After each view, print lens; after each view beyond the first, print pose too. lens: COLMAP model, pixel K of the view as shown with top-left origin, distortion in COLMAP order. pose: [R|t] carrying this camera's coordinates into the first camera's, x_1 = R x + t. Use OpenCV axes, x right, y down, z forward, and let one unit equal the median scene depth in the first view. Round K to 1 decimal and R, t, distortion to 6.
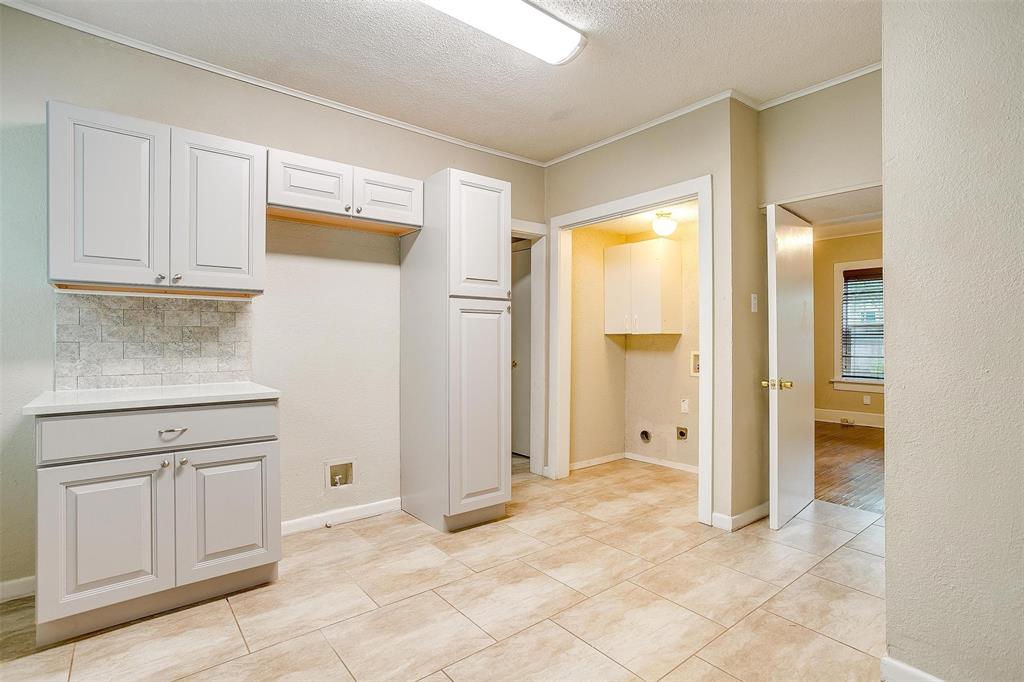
lens RADIAL K [[502.3, 0, 514.4], [0, 502.3, 340.1], [0, 0, 1]] dist [-0.025893, 0.009269]
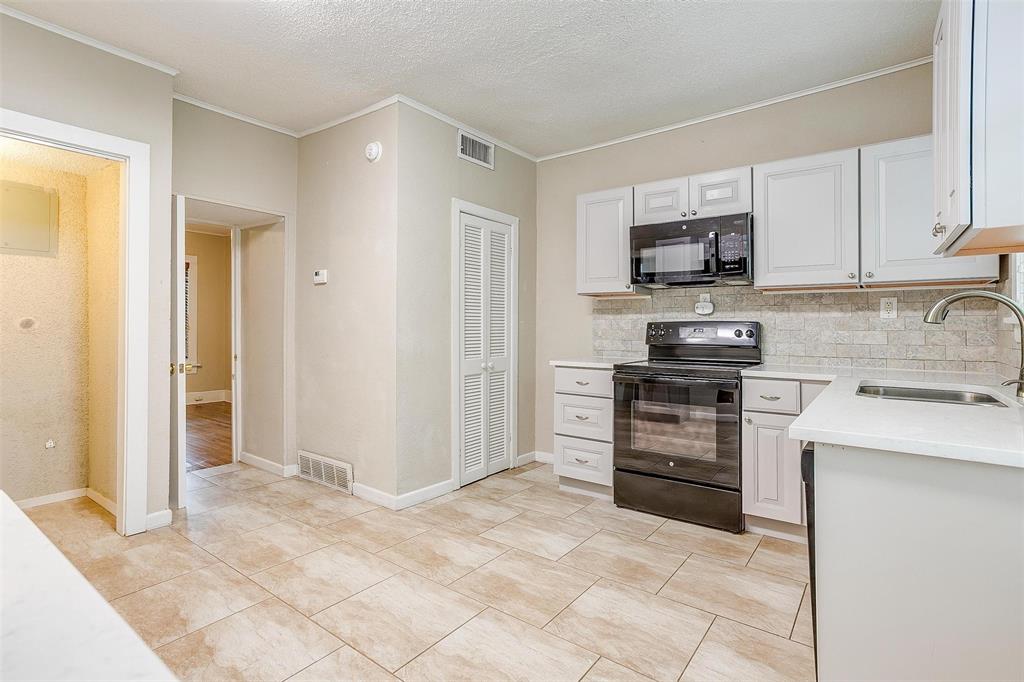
lens RADIAL K [[502.3, 0, 498.0], [0, 502.3, 317.3], [0, 0, 1]] dist [-0.025893, 0.009269]
pose [[-0.233137, 0.017650, 0.972284, -0.818032], [0.002682, 0.999843, -0.017507, -0.000813], [-0.972440, -0.001474, -0.233148, 0.744211]]
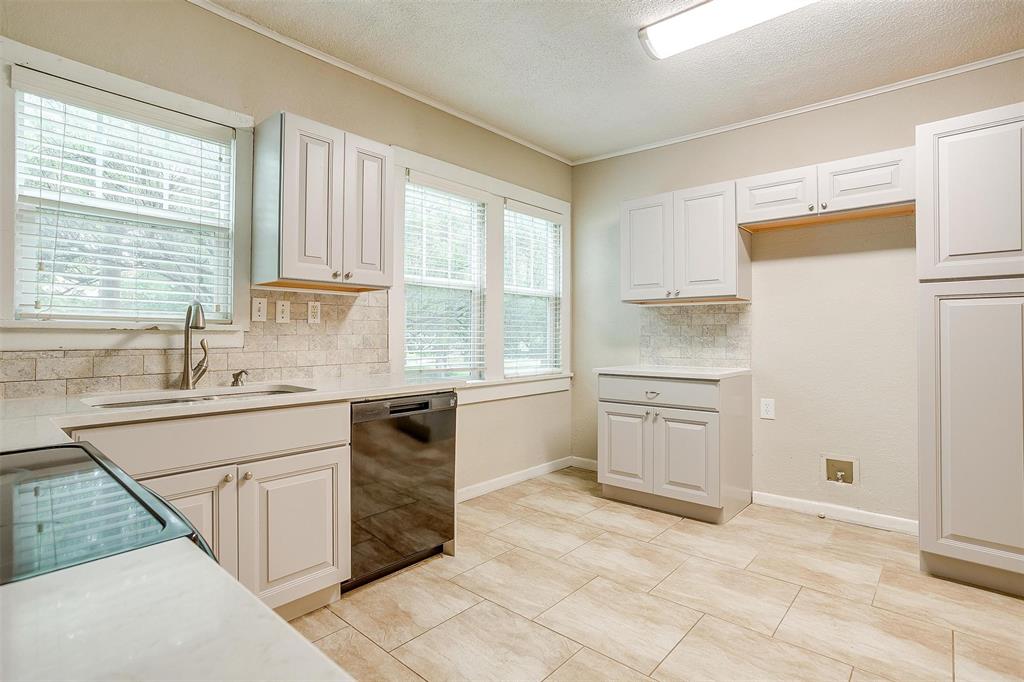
lens RADIAL K [[502.3, 0, 509.2], [0, 502.3, 333.5], [0, 0, 1]] dist [-0.025893, 0.009269]
pose [[0.171744, -0.003200, -0.985136, 0.674199], [-0.005167, 0.999978, -0.004149, 0.005497], [0.985128, 0.005803, 0.171724, 0.245418]]
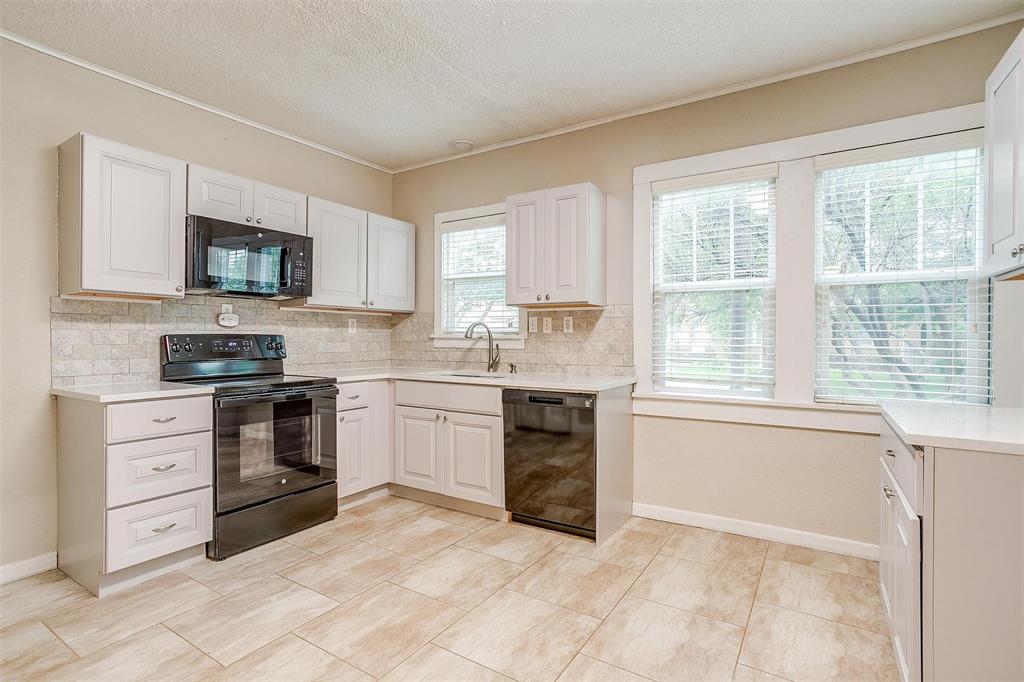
lens RADIAL K [[502.3, 0, 516.7], [0, 502.3, 341.9], [0, 0, 1]] dist [-0.025893, 0.009269]
pose [[-0.942503, 0.001447, -0.334195, 0.157332], [-0.003272, 0.999903, 0.013556, -0.012173], [0.334182, 0.013870, -0.942406, 1.349009]]
